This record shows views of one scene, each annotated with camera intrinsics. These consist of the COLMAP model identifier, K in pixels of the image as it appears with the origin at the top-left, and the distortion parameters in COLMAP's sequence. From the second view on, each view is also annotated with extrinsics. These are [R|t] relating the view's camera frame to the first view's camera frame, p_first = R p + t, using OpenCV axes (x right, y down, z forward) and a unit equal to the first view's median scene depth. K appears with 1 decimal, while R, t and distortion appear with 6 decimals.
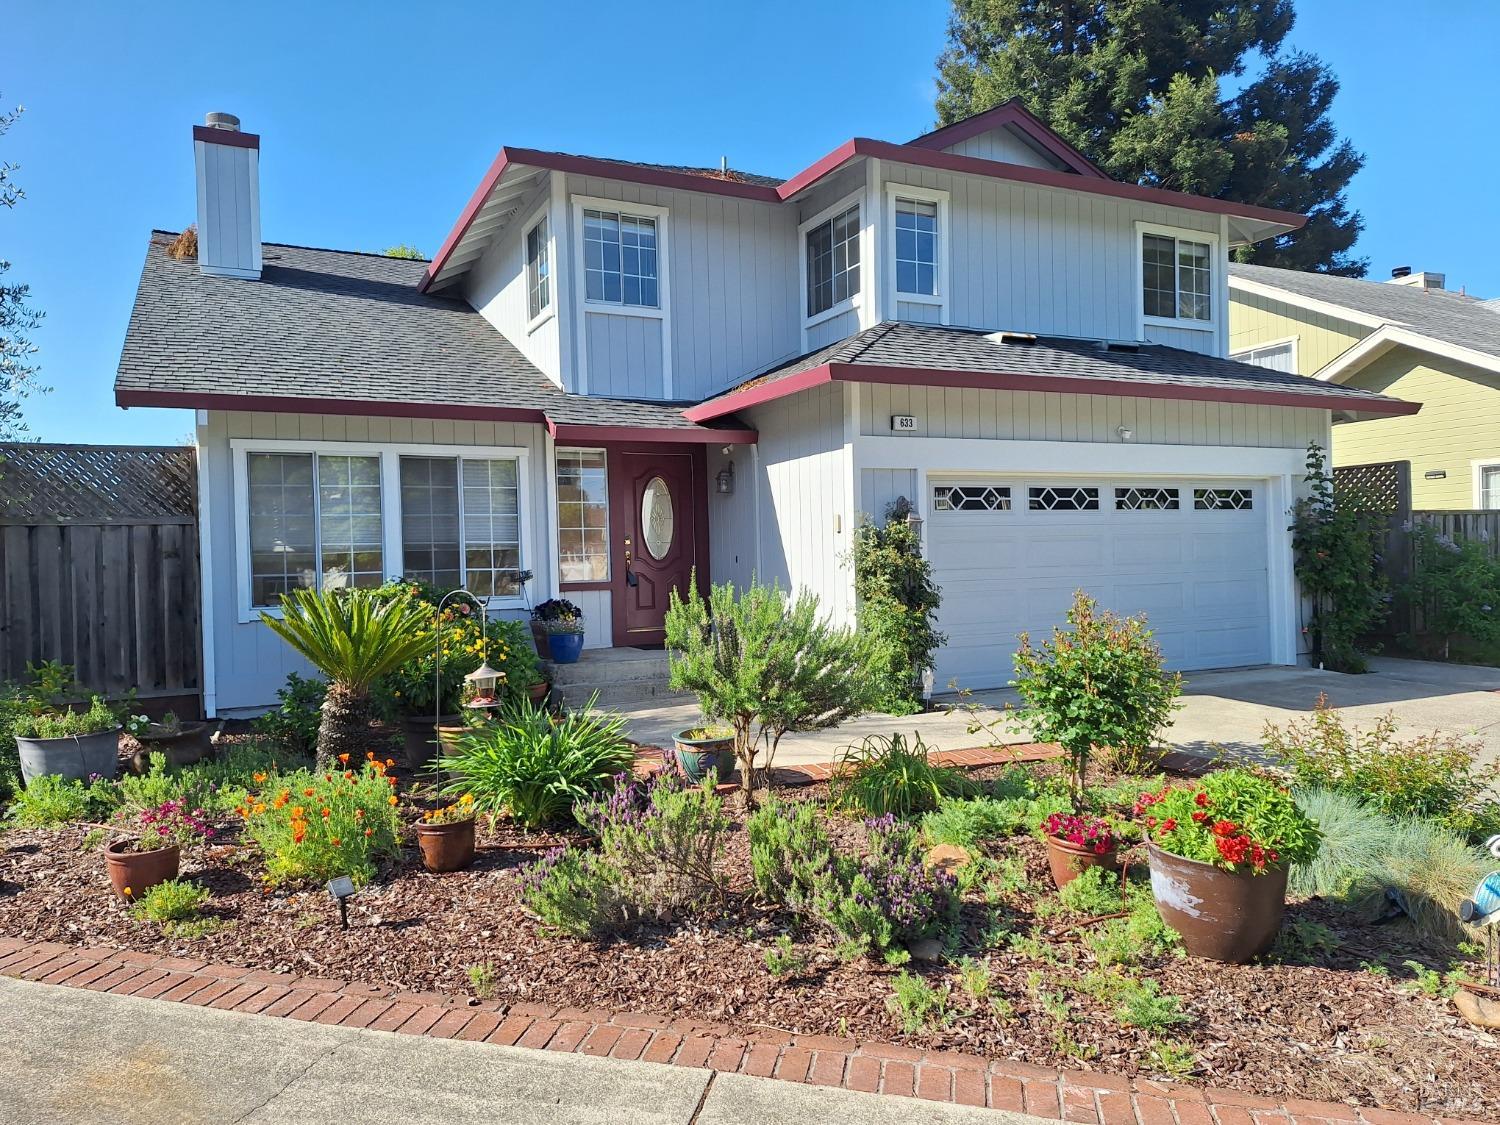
lens RADIAL K [[1067.5, 0, 759.7], [0, 1067.5, 563.5], [0, 0, 1]] dist [0.074290, -0.071250]
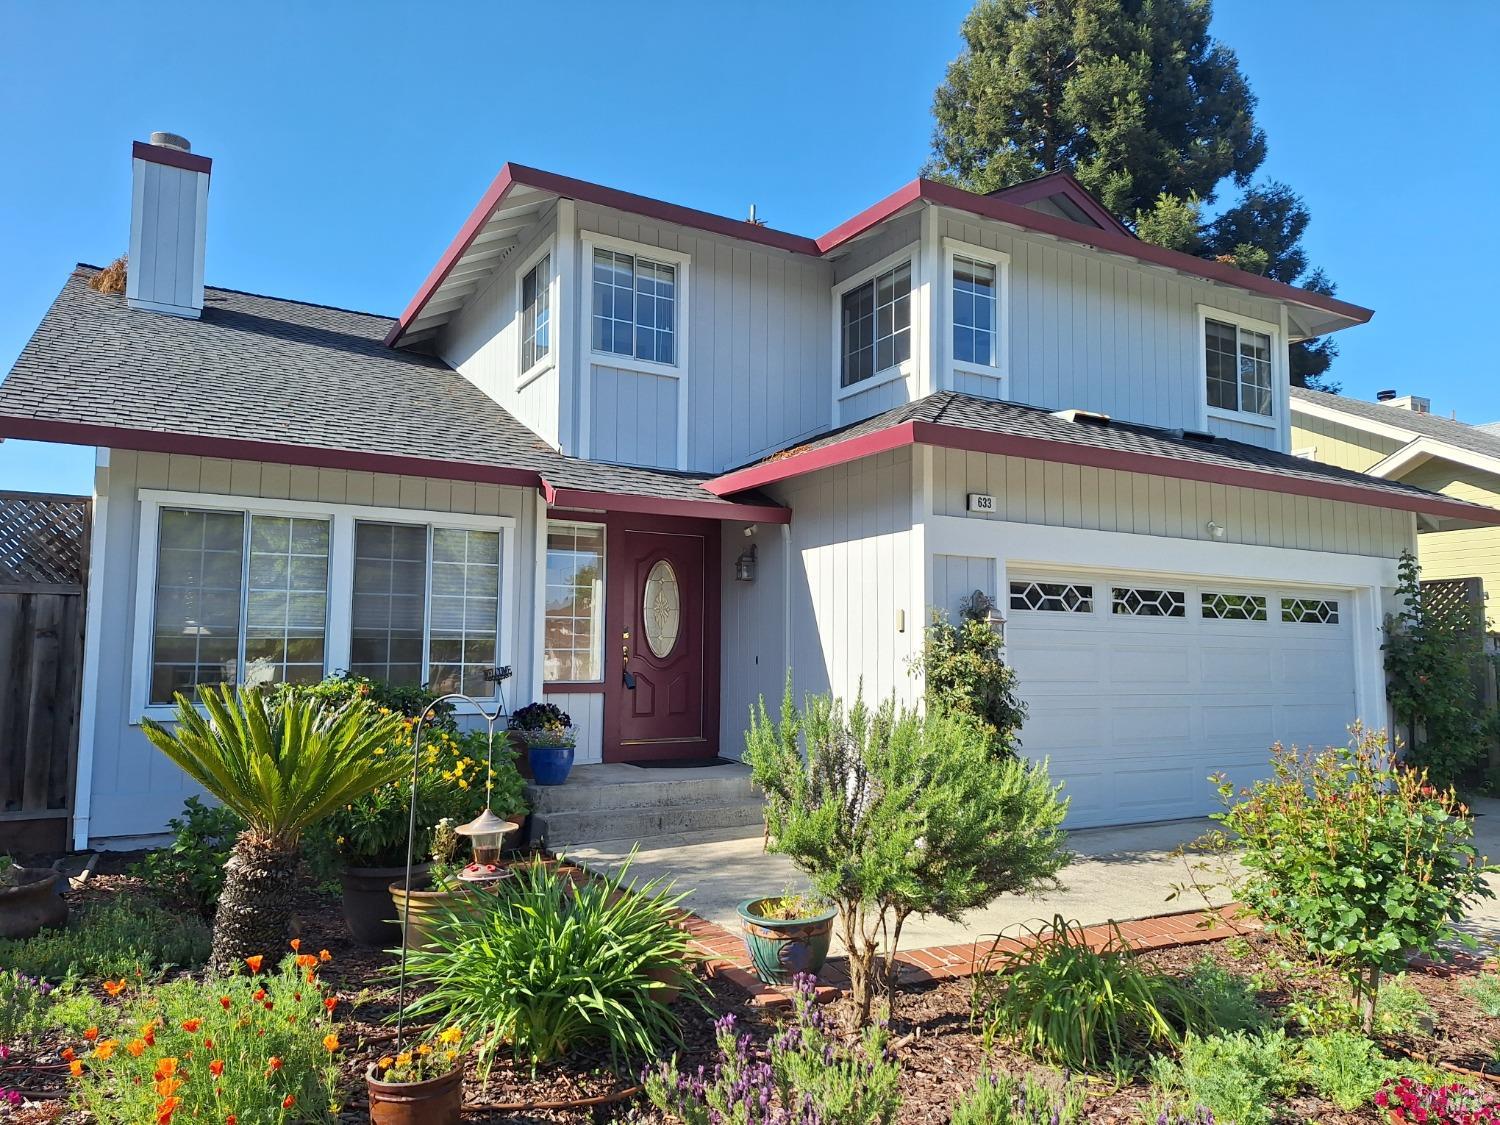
lens RADIAL K [[1067.5, 0, 786.1], [0, 1067.5, 569.0], [0, 0, 1]] dist [0.074290, -0.071250]
pose [[0.996746, 0.038007, 0.071083, -0.063590], [-0.031393, 0.995269, -0.091950, 0.000883], [-0.074241, 0.089419, 0.993223, 0.160815]]
